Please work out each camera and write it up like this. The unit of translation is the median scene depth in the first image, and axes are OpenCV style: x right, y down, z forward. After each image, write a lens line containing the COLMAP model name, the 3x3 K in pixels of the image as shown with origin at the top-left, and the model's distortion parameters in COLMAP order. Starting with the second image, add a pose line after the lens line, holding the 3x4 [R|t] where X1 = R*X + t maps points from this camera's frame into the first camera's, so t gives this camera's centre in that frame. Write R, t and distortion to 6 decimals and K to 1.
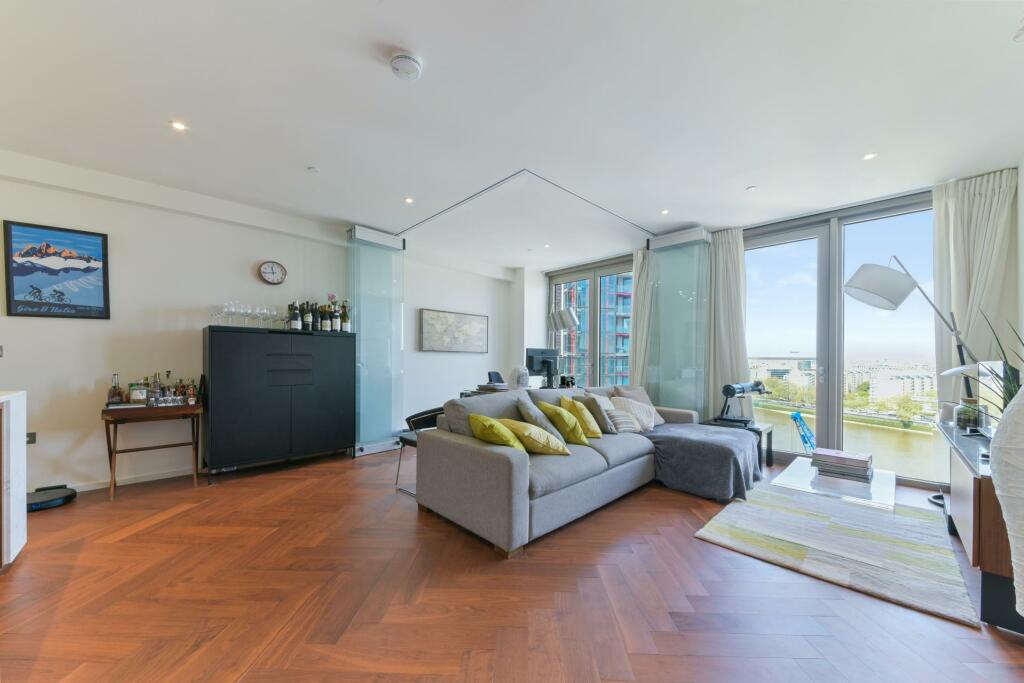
lens RADIAL K [[374.6, 0, 513.5], [0, 374.6, 362.2], [0, 0, 1]] dist [0.027441, -0.011313]
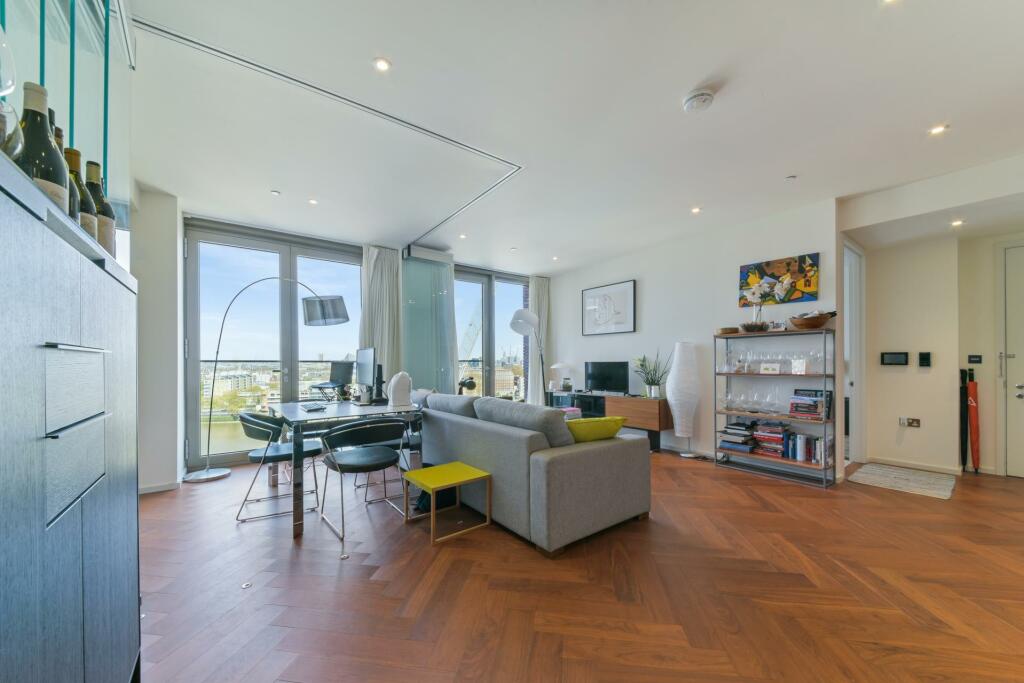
lens RADIAL K [[367.6, 0, 507.3], [0, 367.6, 368.7], [0, 0, 1]] dist [0.000669, -0.005960]
pose [[0.145555, -0.019870, 0.989151, -0.849439], [0.007658, 0.999791, 0.018957, -0.007286], [-0.989321, 0.004816, 0.145677, 0.832201]]
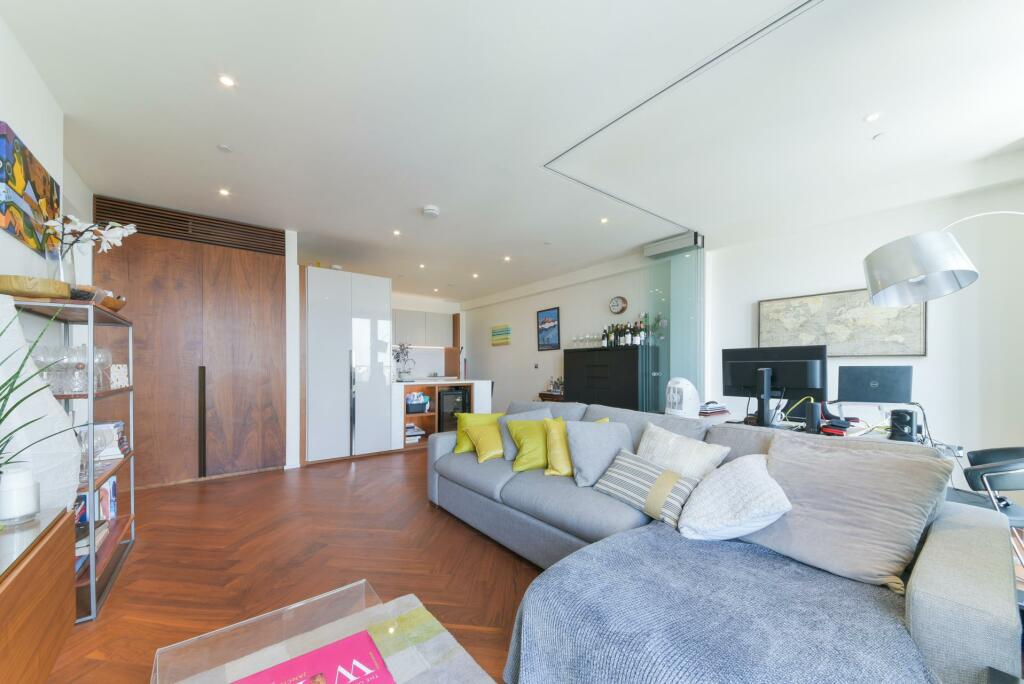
lens RADIAL K [[374.6, 0, 513.5], [0, 374.6, 362.7], [0, 0, 1]] dist [0.027441, -0.011313]
pose [[-0.098504, -0.014970, -0.995024, 0.881221], [-0.001921, 0.999888, -0.014853, -0.010216], [0.995135, 0.000448, -0.098522, 0.906759]]
